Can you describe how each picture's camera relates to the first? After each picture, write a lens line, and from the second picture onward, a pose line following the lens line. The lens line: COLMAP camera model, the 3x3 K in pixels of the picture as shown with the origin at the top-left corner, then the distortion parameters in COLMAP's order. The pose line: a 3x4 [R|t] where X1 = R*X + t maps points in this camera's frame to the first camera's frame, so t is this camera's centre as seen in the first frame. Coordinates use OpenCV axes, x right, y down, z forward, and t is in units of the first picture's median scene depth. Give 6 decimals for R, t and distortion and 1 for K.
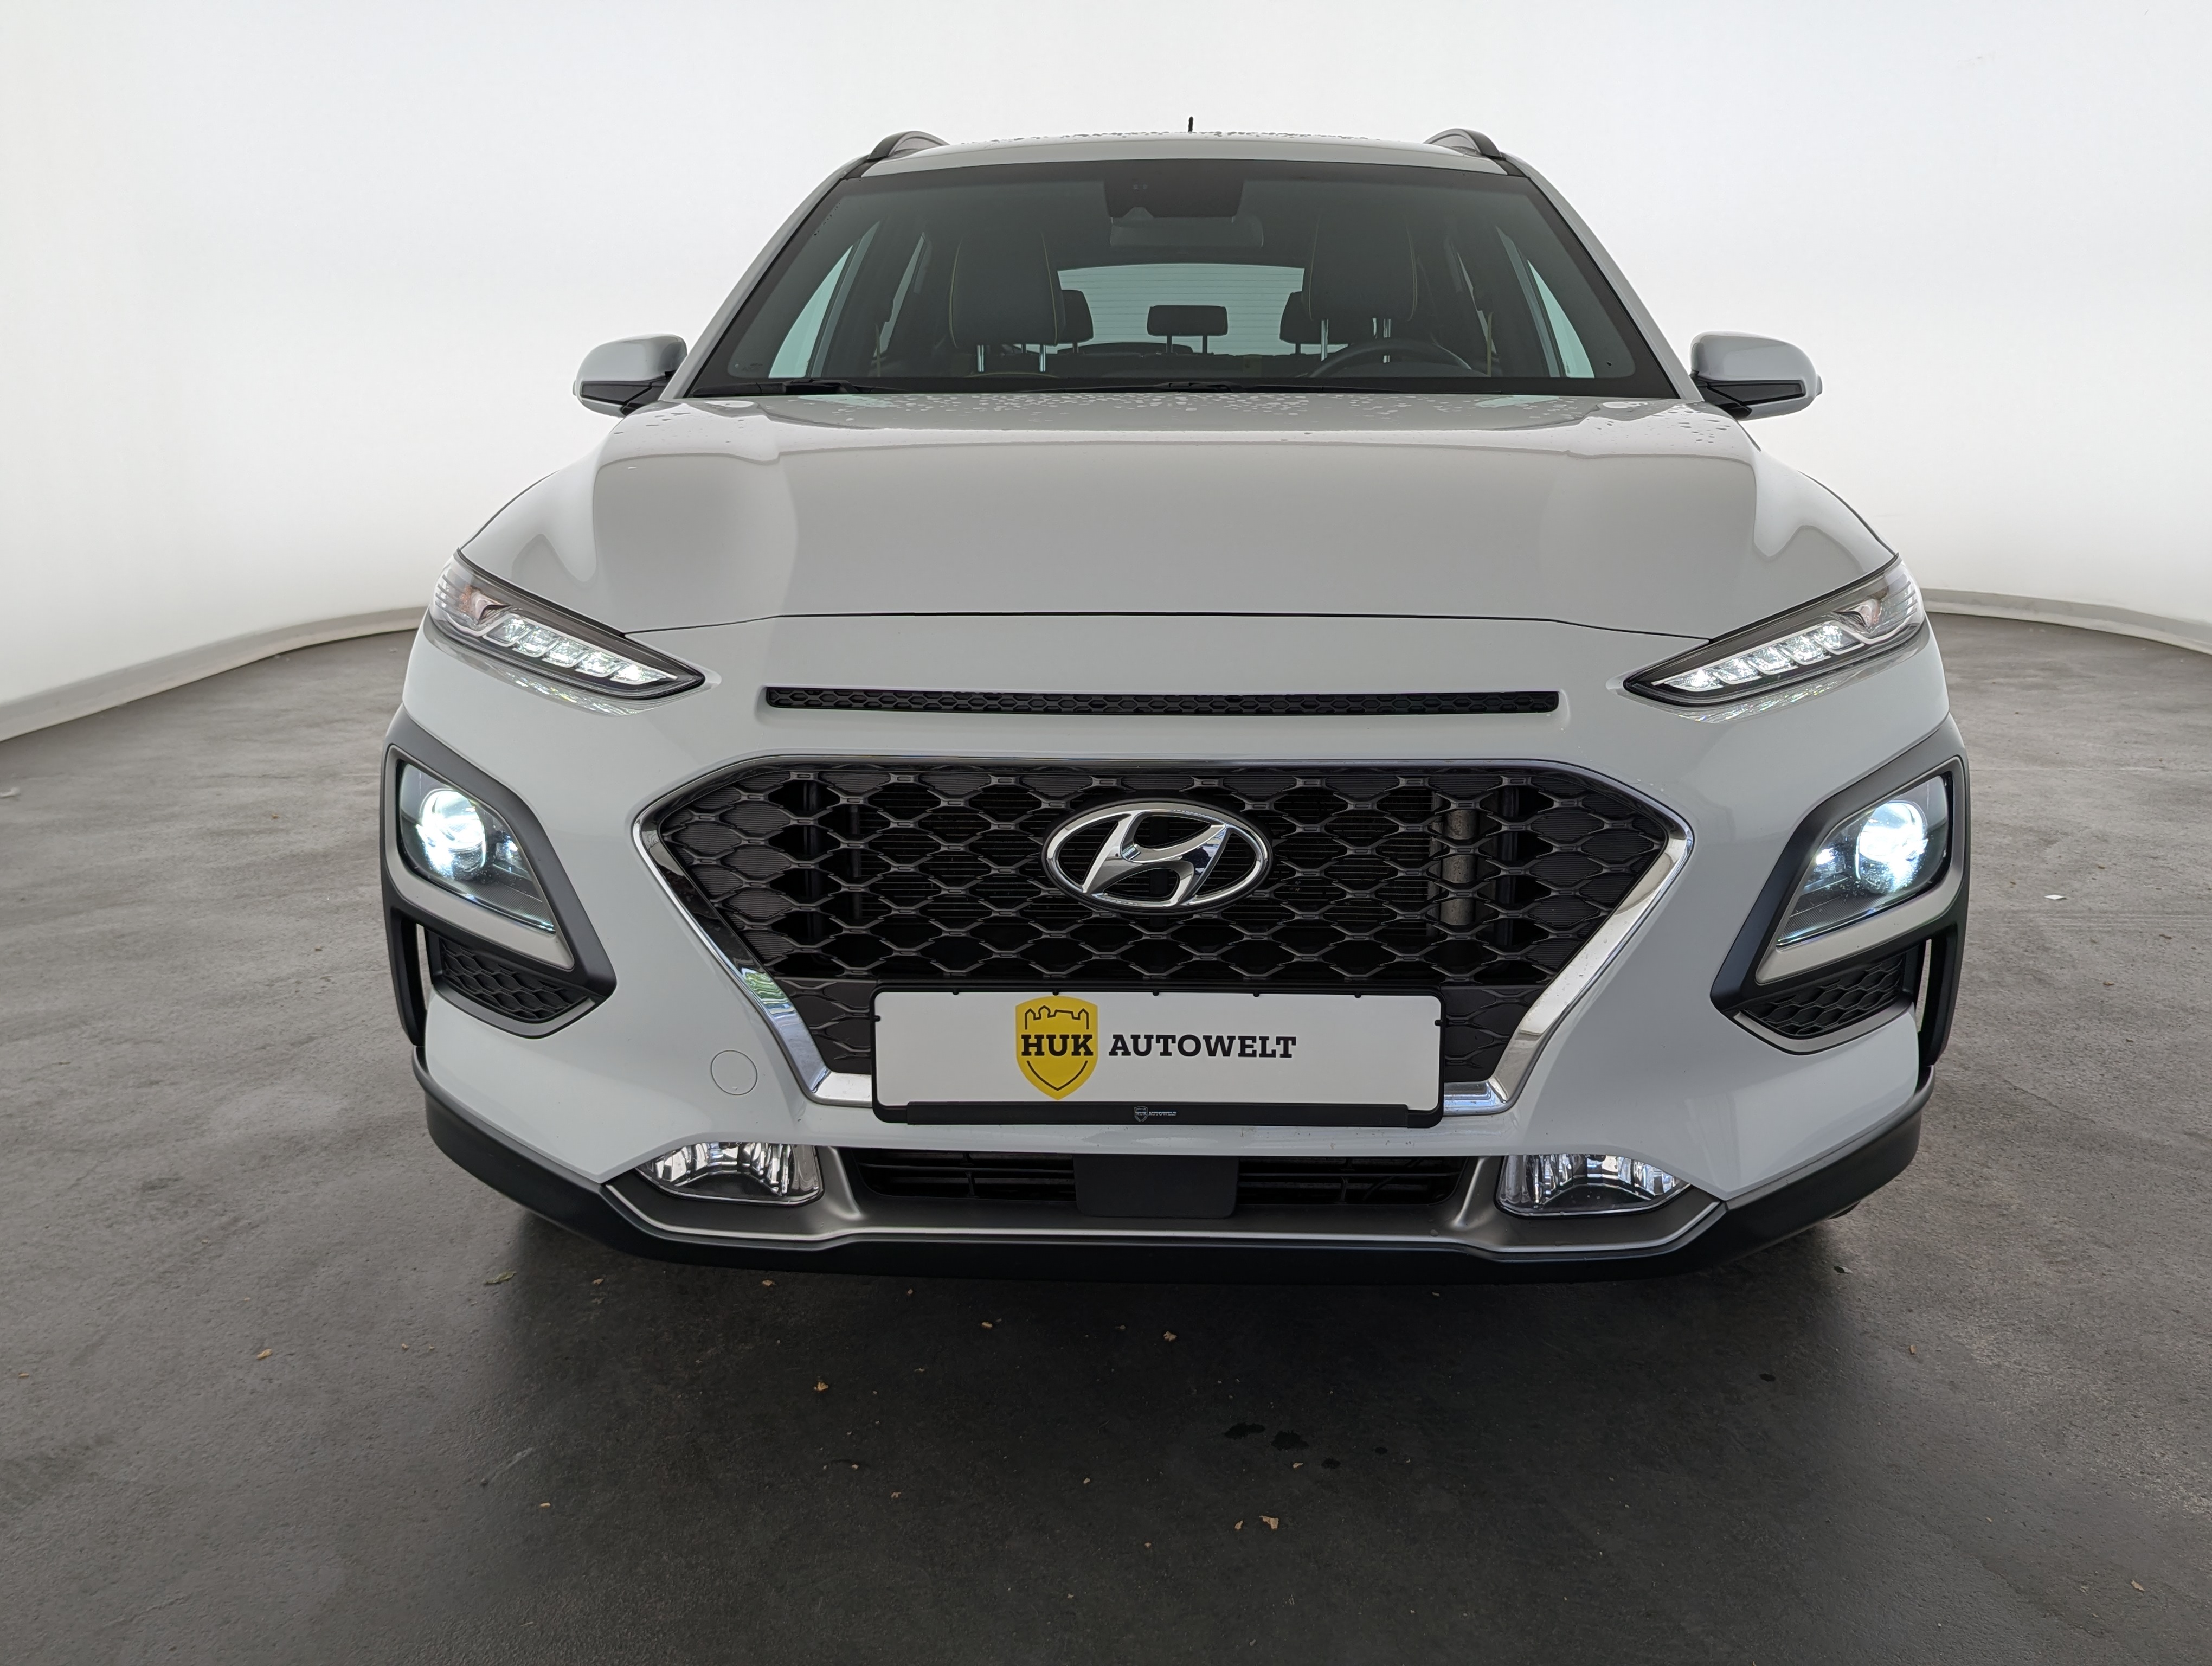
lens RADIAL K [[2076.0, 0, 1106.0], [0, 2076.0, 833.0], [0, 0, 1]] dist [0.046308, -0.001338]
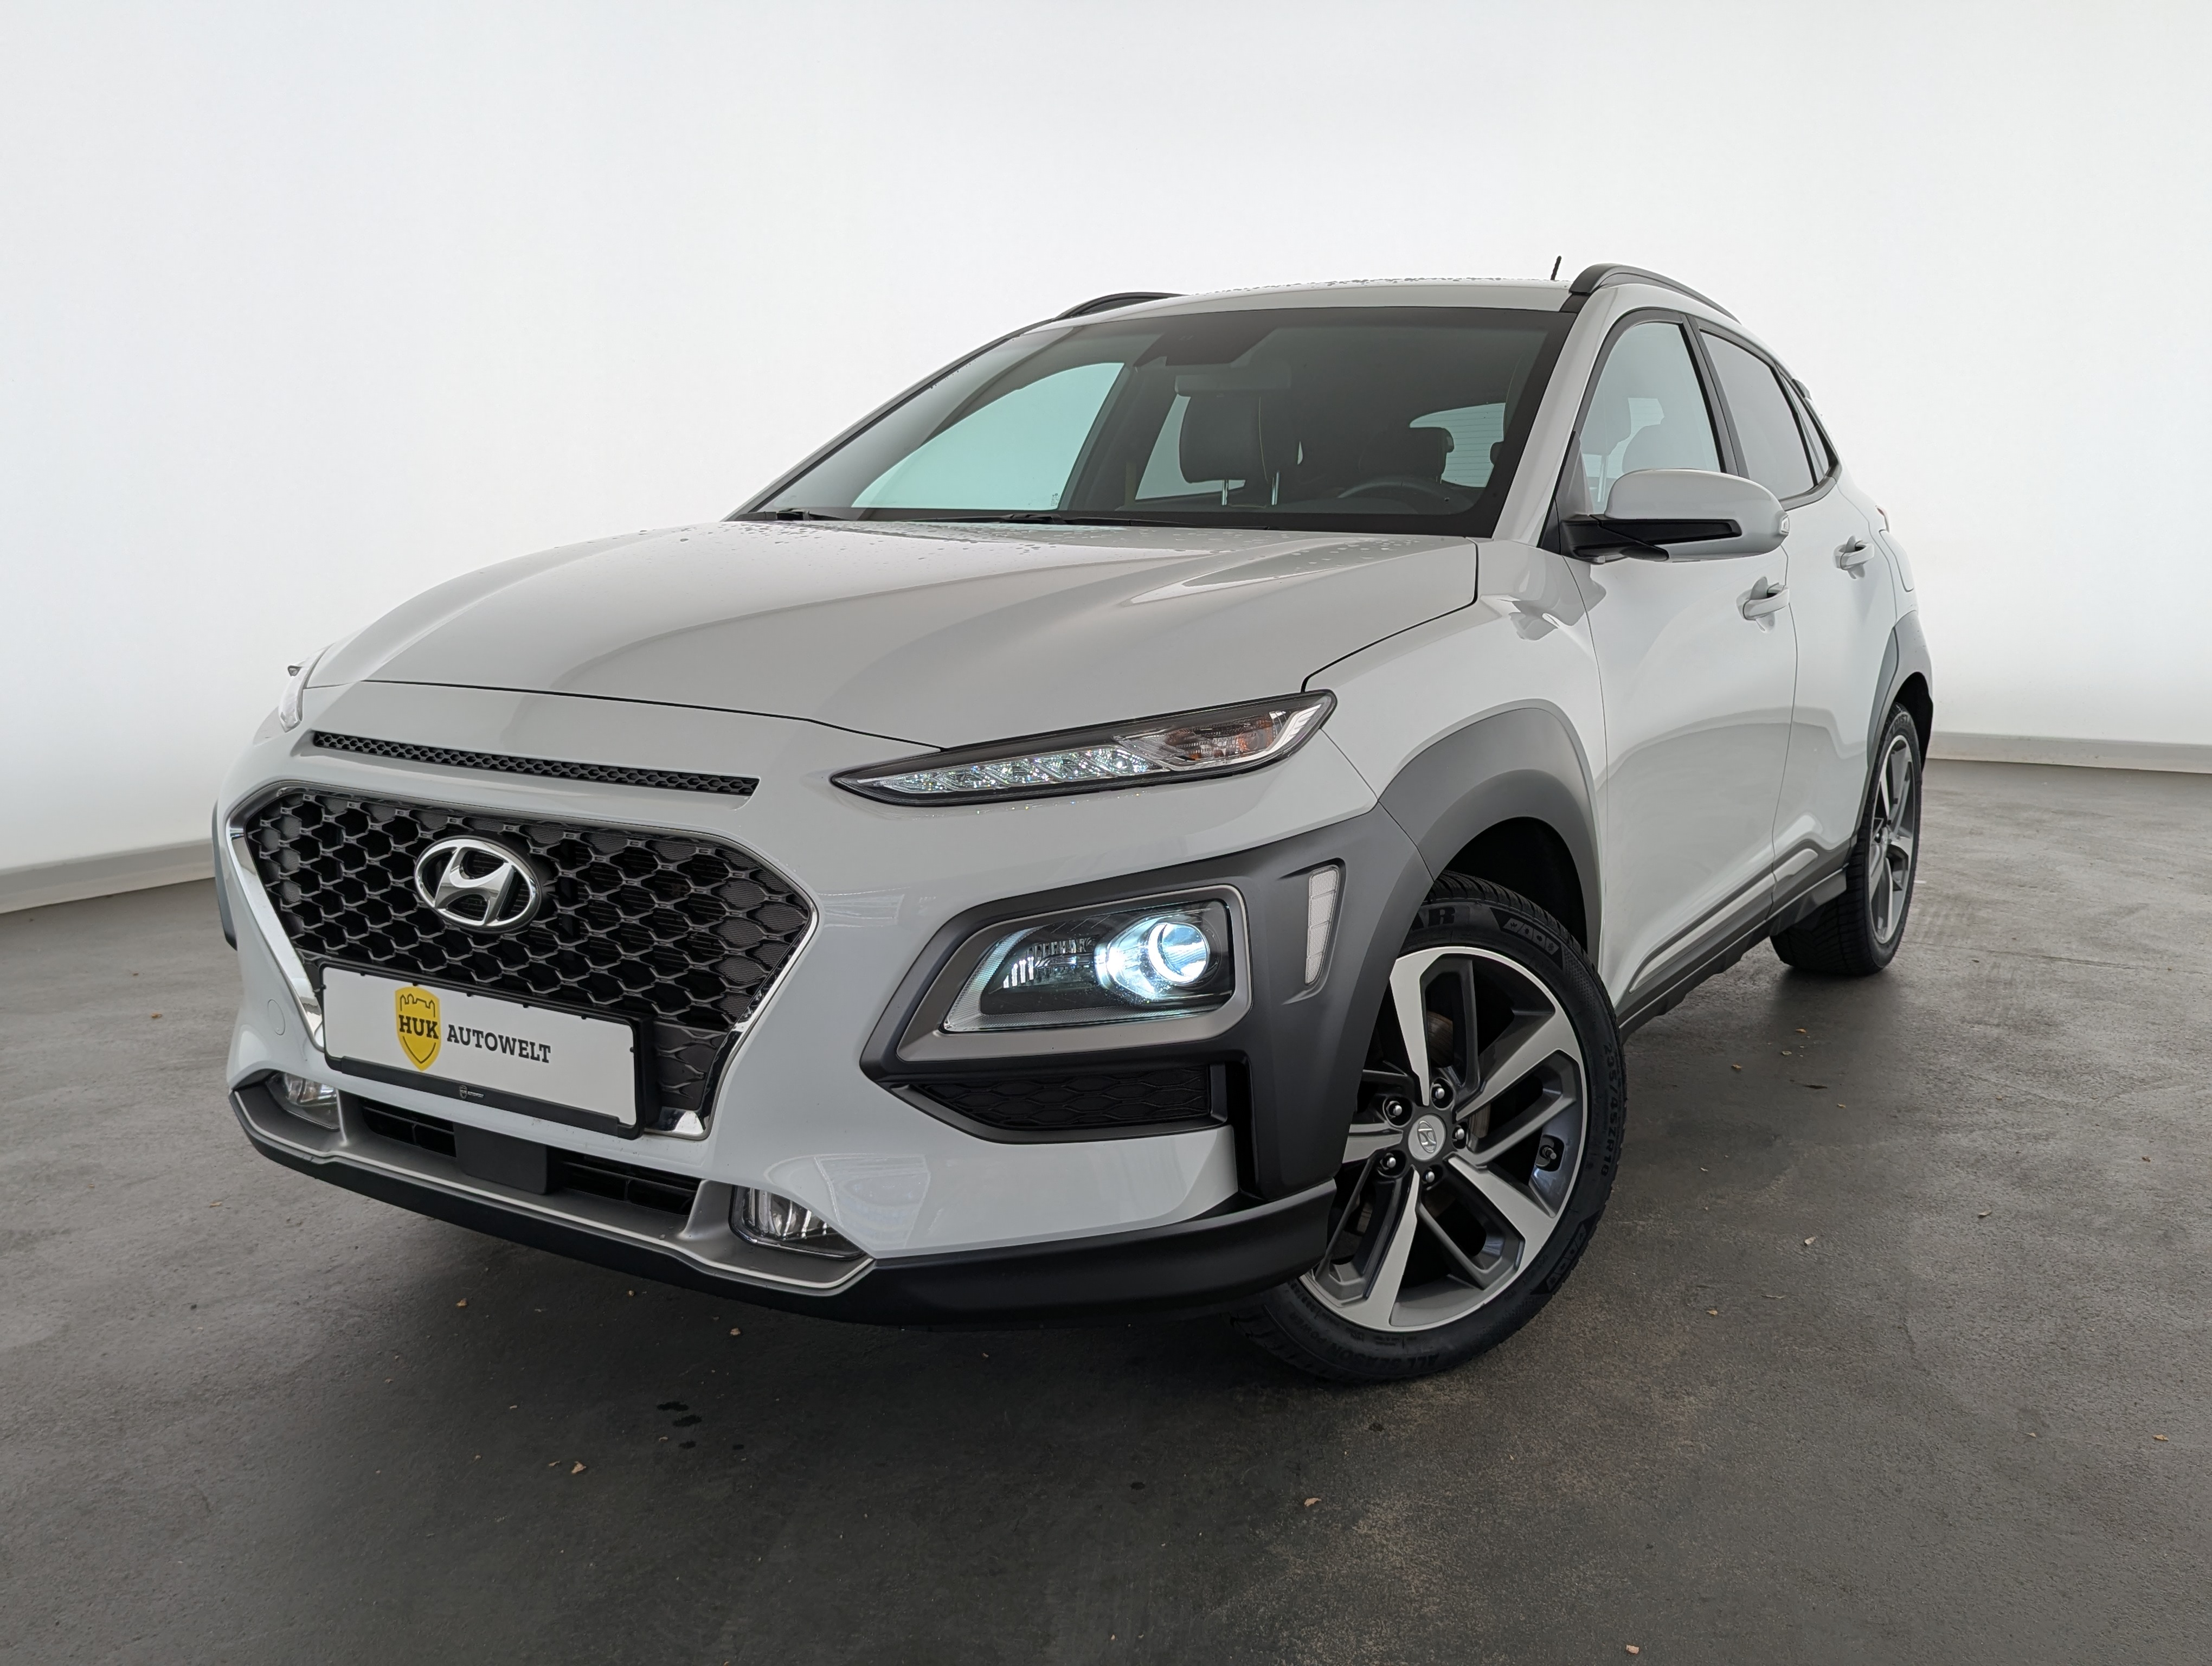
lens RADIAL K [[2096.9, 0, 1111.7], [0, 2096.9, 838.5], [0, 0, 1]] dist [0.054085, 0.010282]
pose [[0.857538, 0.093225, -0.505902, 0.705856], [-0.124245, 0.991861, -0.027829, -0.019883], [0.499191, 0.086720, 0.862142, 0.072742]]
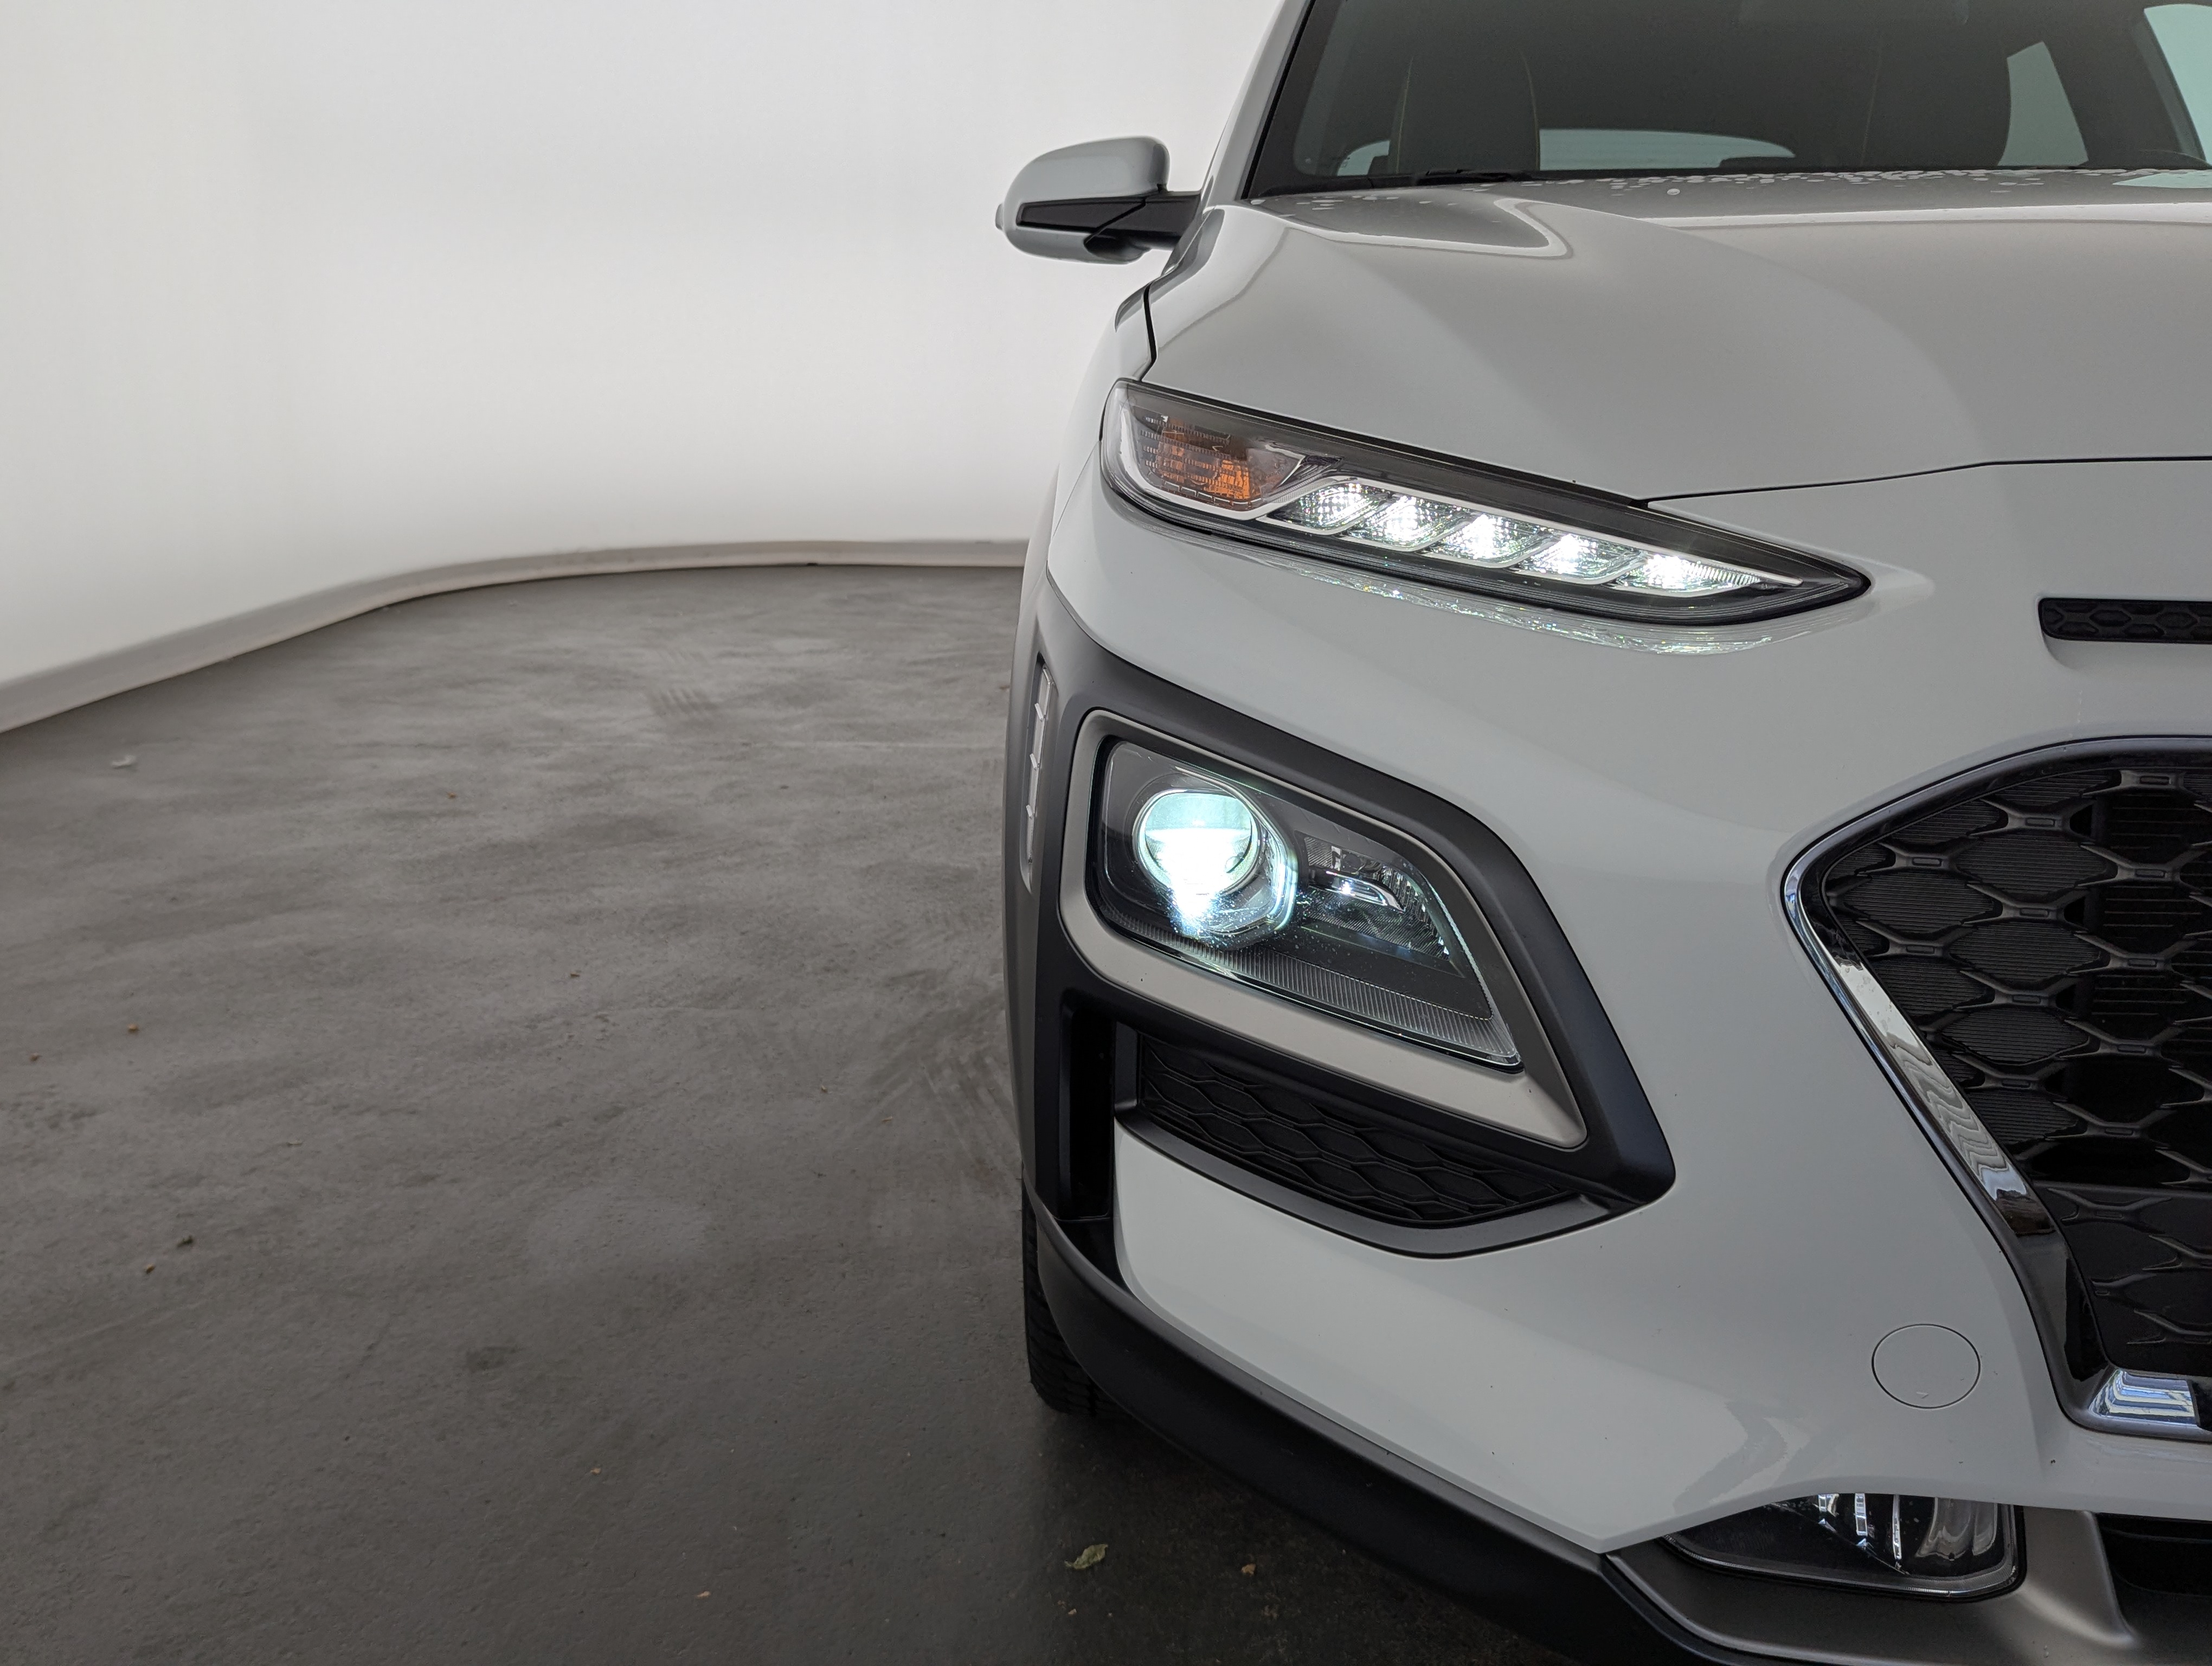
lens RADIAL K [[2096.9, 0, 1111.7], [0, 2096.9, 838.5], [0, 0, 1]] dist [0.054085, 0.010282]
pose [[0.999895, 0.013176, -0.006009, -0.279326], [-0.013089, 0.999812, 0.014338, -0.012910], [0.006197, -0.014257, 0.999879, 0.363032]]
